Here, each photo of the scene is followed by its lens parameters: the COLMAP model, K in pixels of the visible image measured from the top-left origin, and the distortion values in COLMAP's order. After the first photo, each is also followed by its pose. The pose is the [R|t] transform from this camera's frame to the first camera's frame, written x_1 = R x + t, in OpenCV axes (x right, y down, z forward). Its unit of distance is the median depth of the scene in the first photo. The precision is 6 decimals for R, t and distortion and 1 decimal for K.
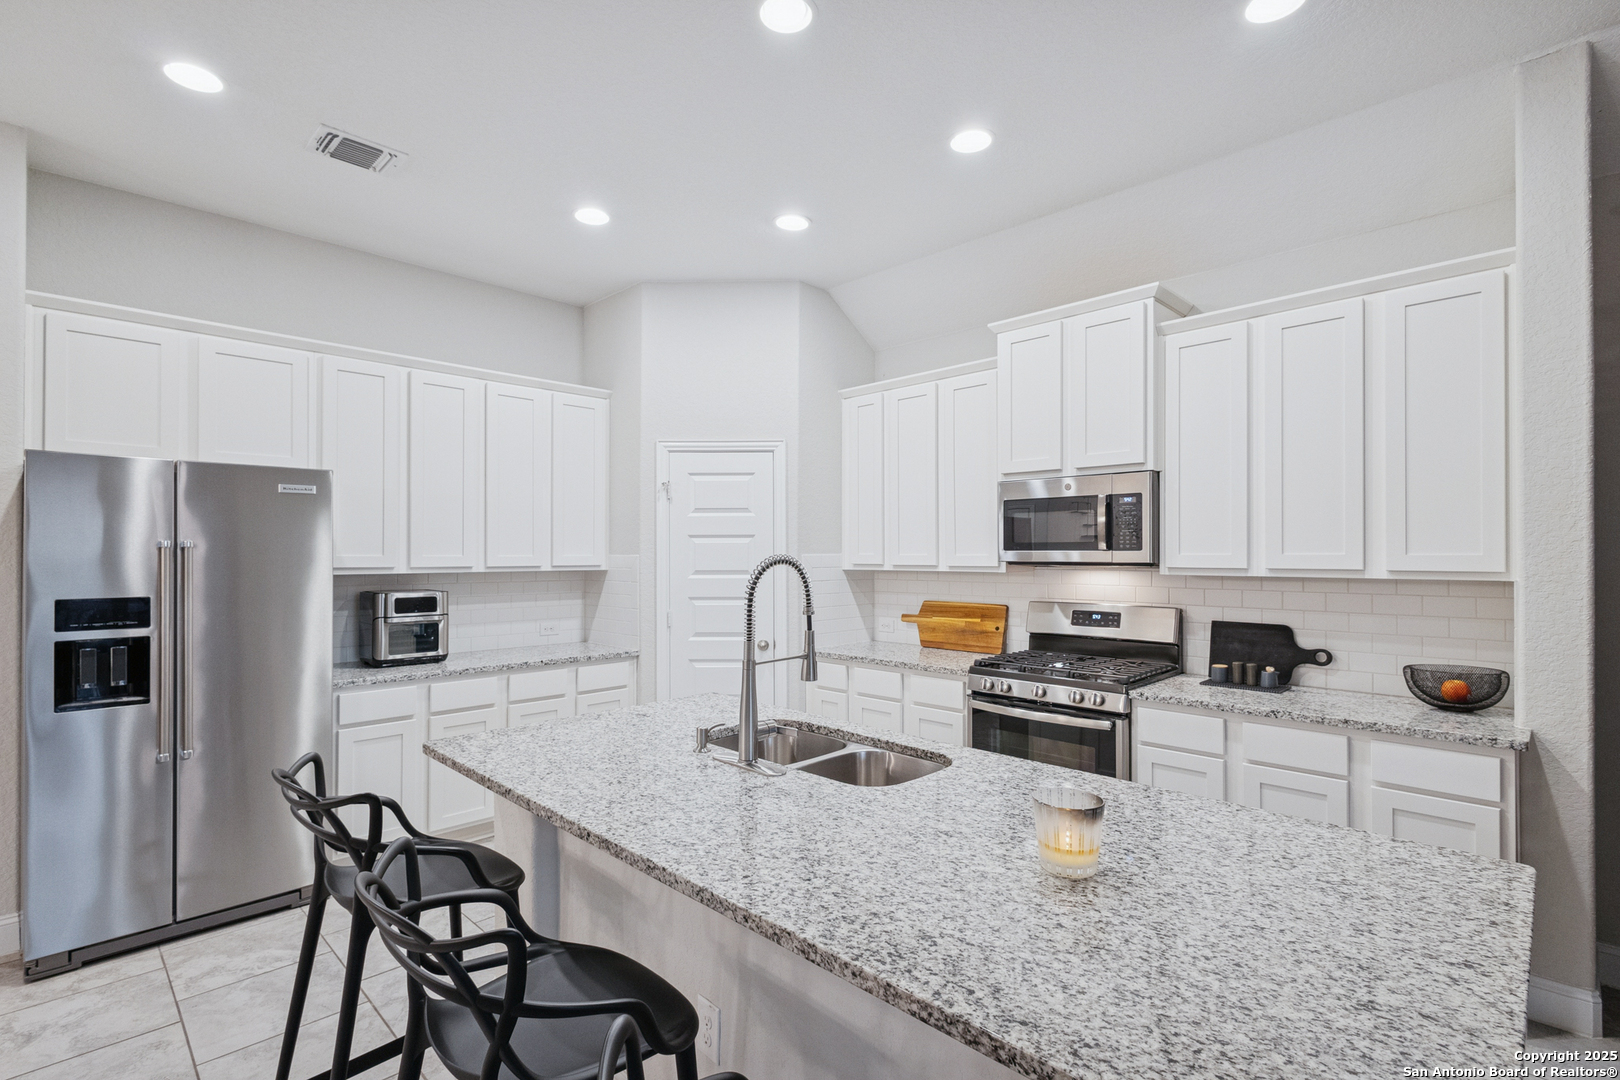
lens RADIAL K [[739.2, 0, 810.1], [0, 739.2, 549.5], [0, 0, 1]] dist [0.003303, 0.000203]
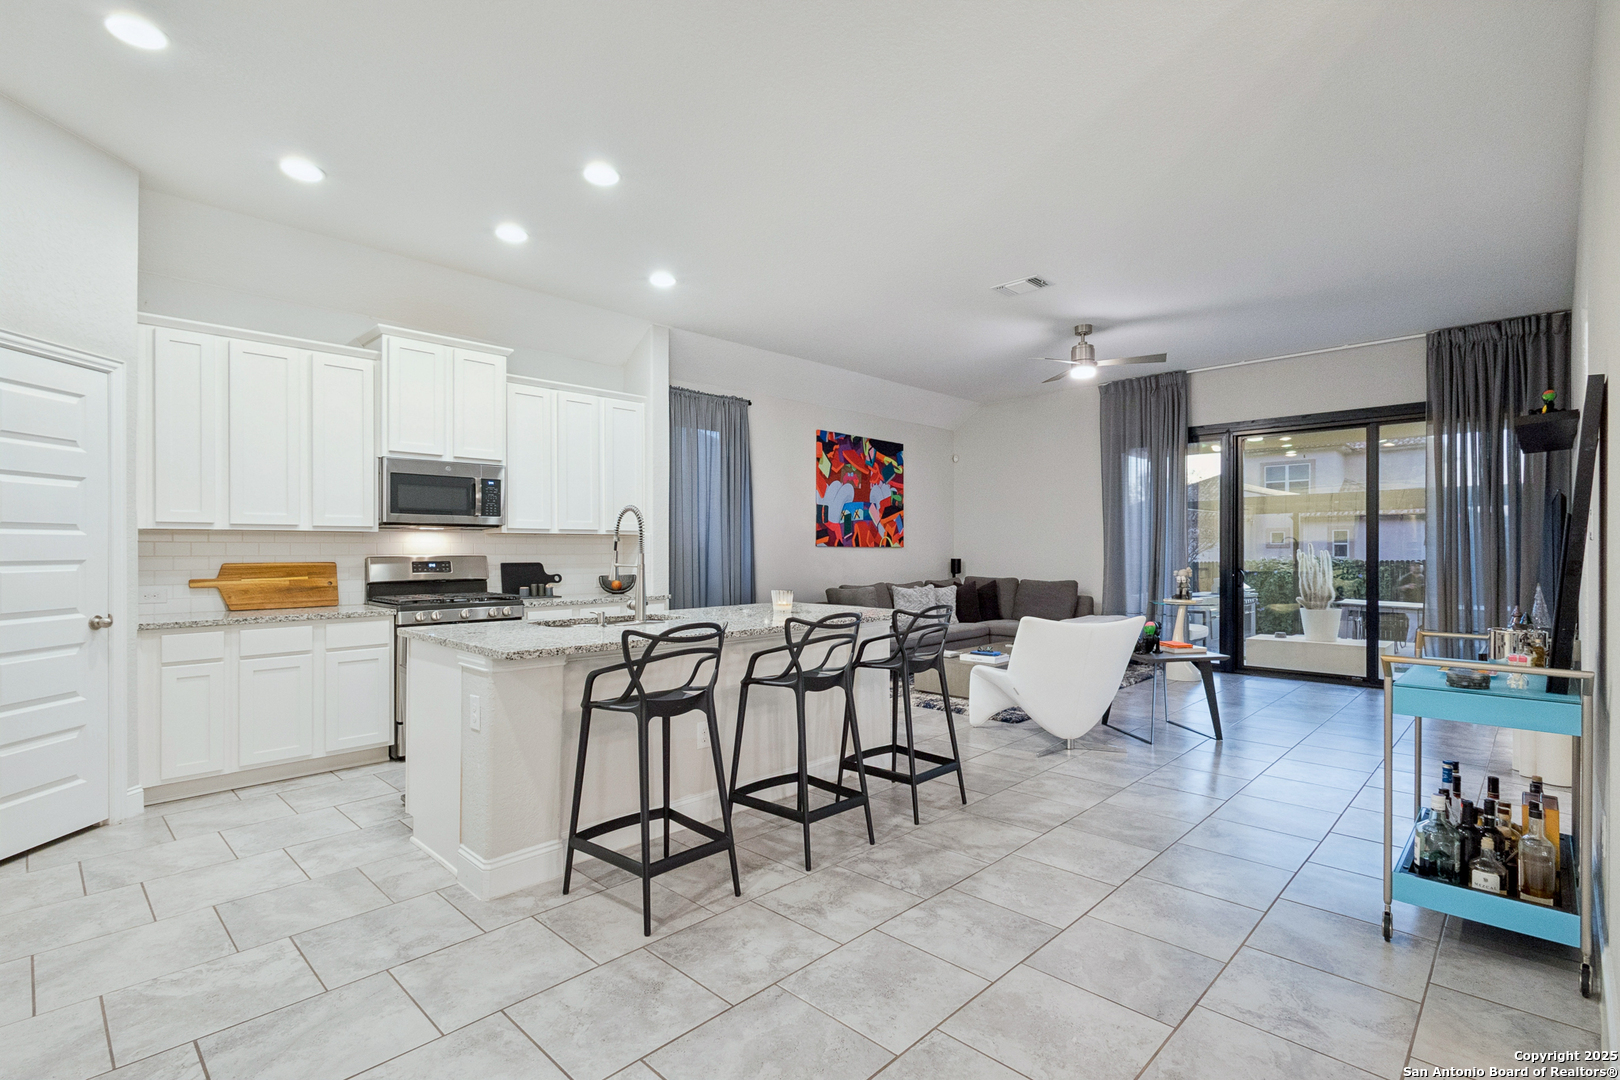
lens RADIAL K [[739.2, 0, 809.8], [0, 739.2, 544.8], [0, 0, 1]] dist [0.003303, 0.000203]
pose [[-0.018692, 0.001289, 0.999824, -1.073541], [-0.011041, 0.999938, -0.001495, 0.051341], [-0.999764, -0.011067, -0.018676, 0.358669]]
